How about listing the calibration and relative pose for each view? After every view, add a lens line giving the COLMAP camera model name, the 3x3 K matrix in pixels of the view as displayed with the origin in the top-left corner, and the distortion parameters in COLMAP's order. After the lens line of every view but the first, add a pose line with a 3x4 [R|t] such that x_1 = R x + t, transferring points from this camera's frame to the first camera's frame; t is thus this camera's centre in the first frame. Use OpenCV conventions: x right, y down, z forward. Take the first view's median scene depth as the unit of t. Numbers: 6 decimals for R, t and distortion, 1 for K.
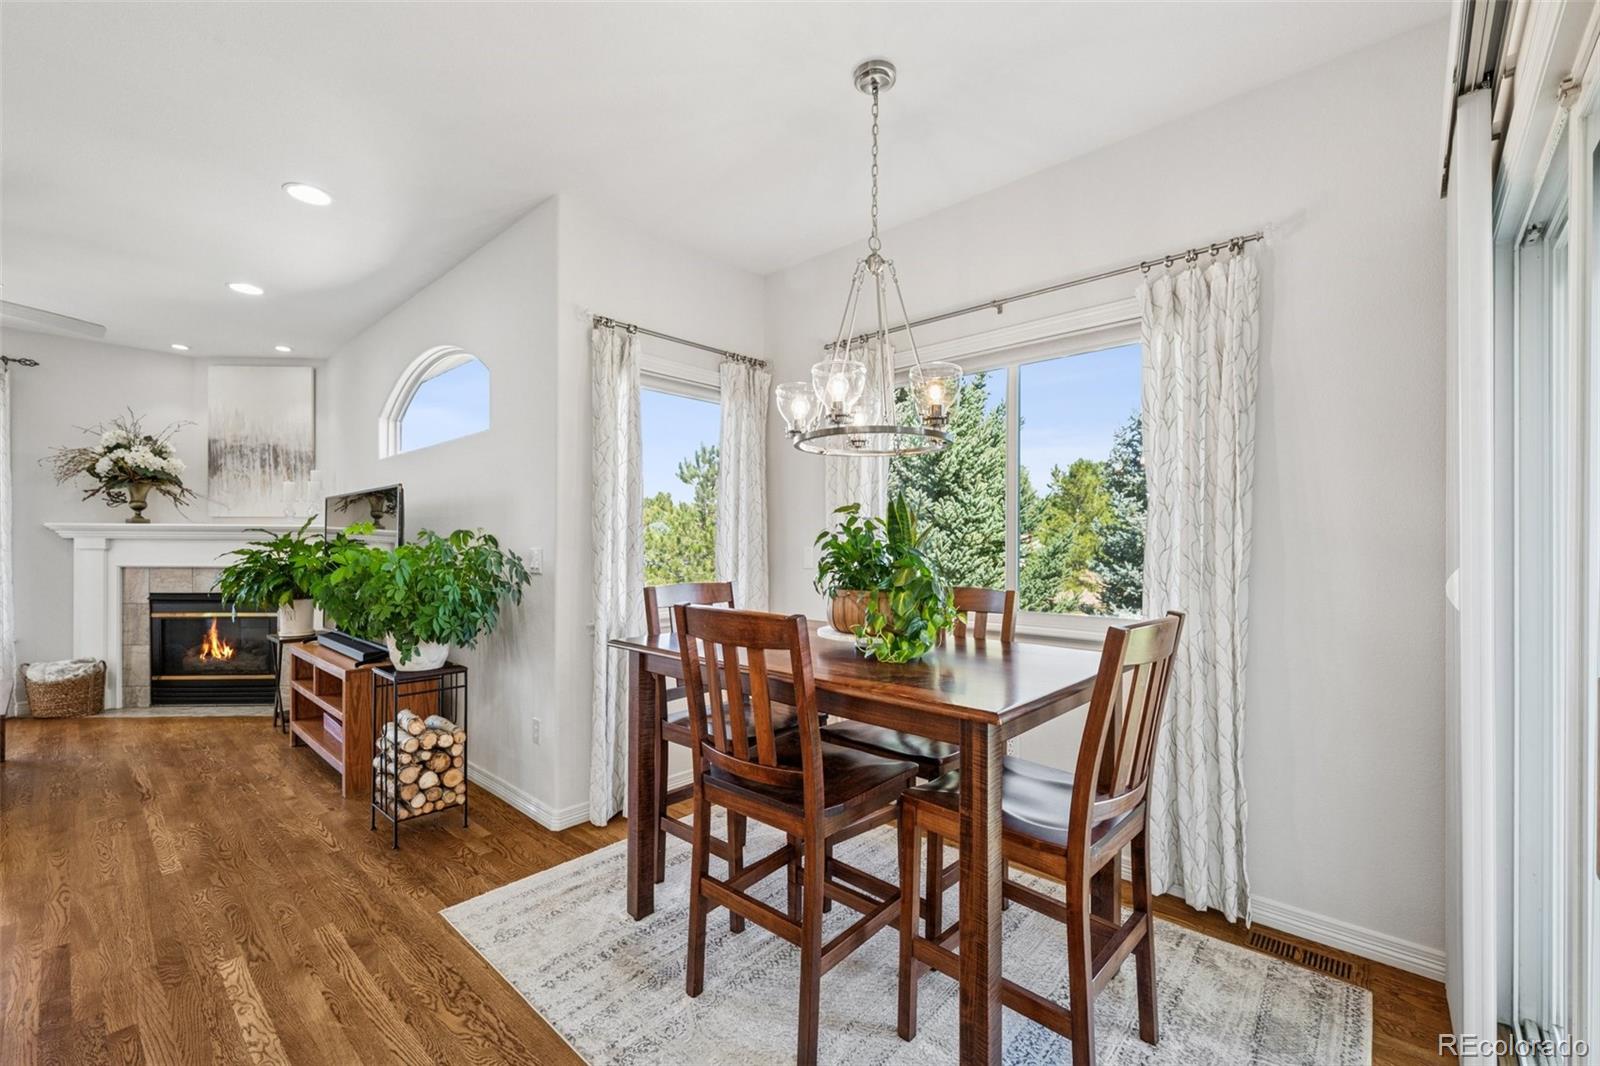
lens RADIAL K [[665.4, 0, 798.3], [0, 665.4, 547.7], [0, 0, 1]] dist [0.000340, -0.000154]
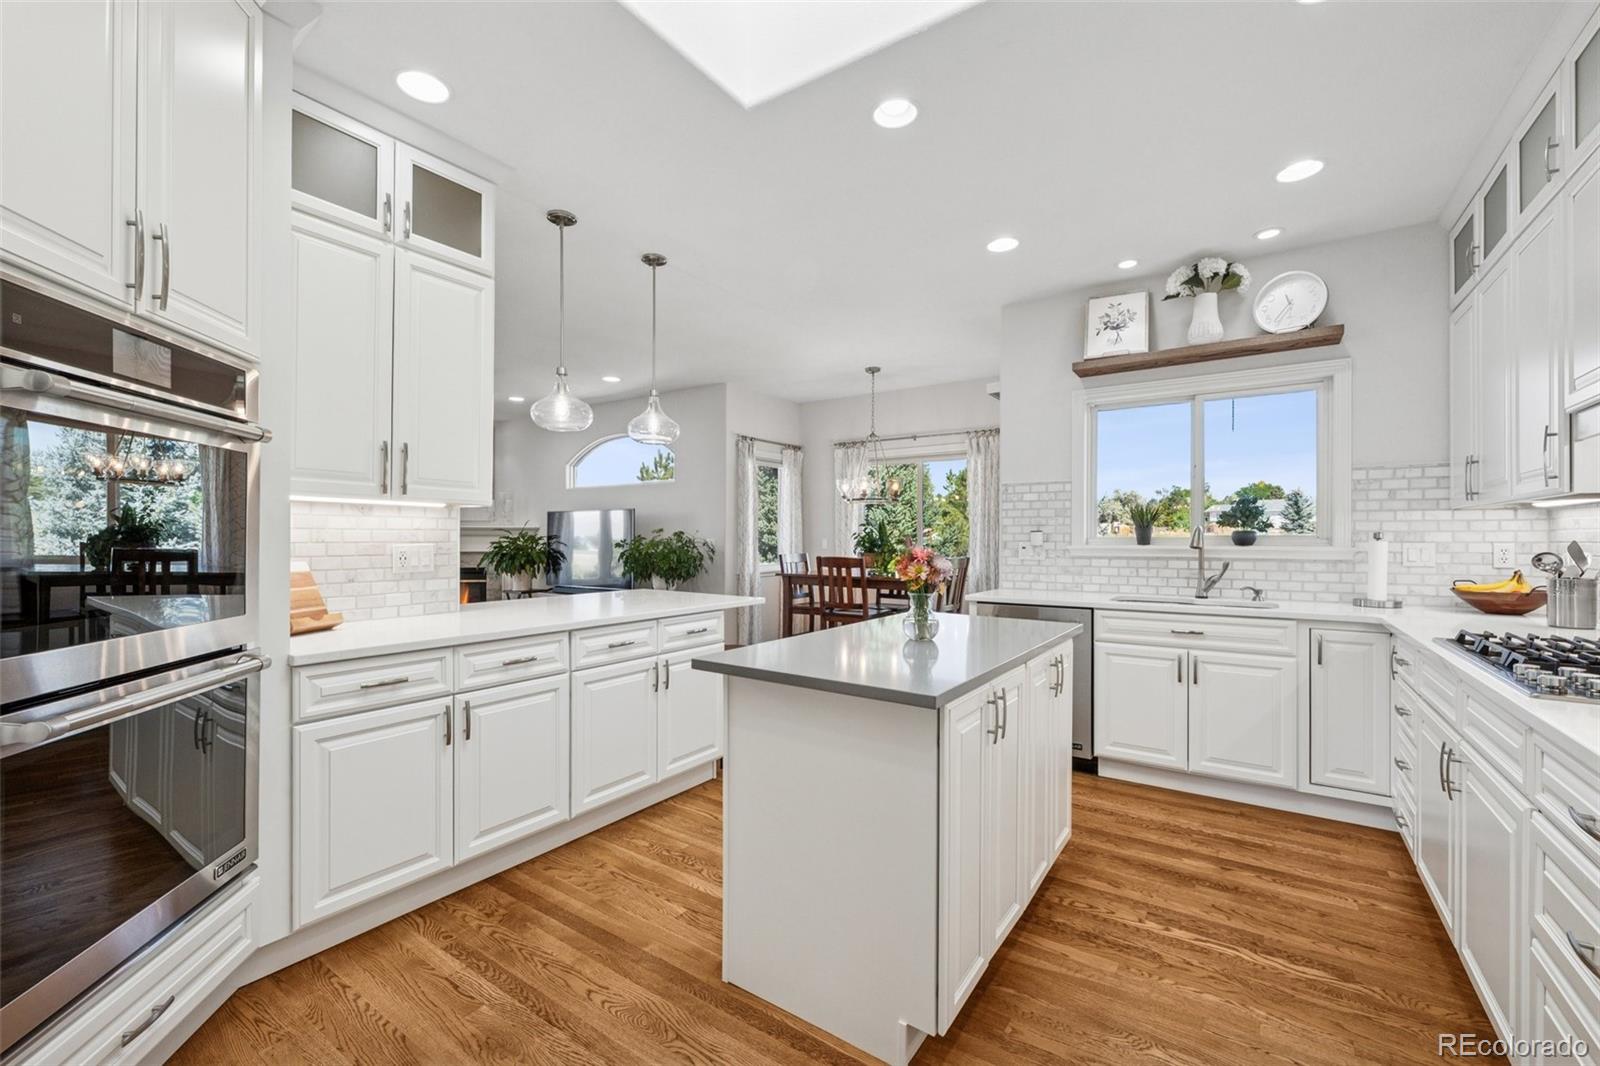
lens RADIAL K [[661.2, 0, 797.5], [0, 661.2, 543.8], [0, 0, 1]] dist [-0.001354, -0.000111]
pose [[0.990578, -0.003300, 0.136911, -0.264713], [0.002622, 0.999983, 0.005137, 0.002585], [-0.136926, -0.004729, 0.990570, -0.777074]]
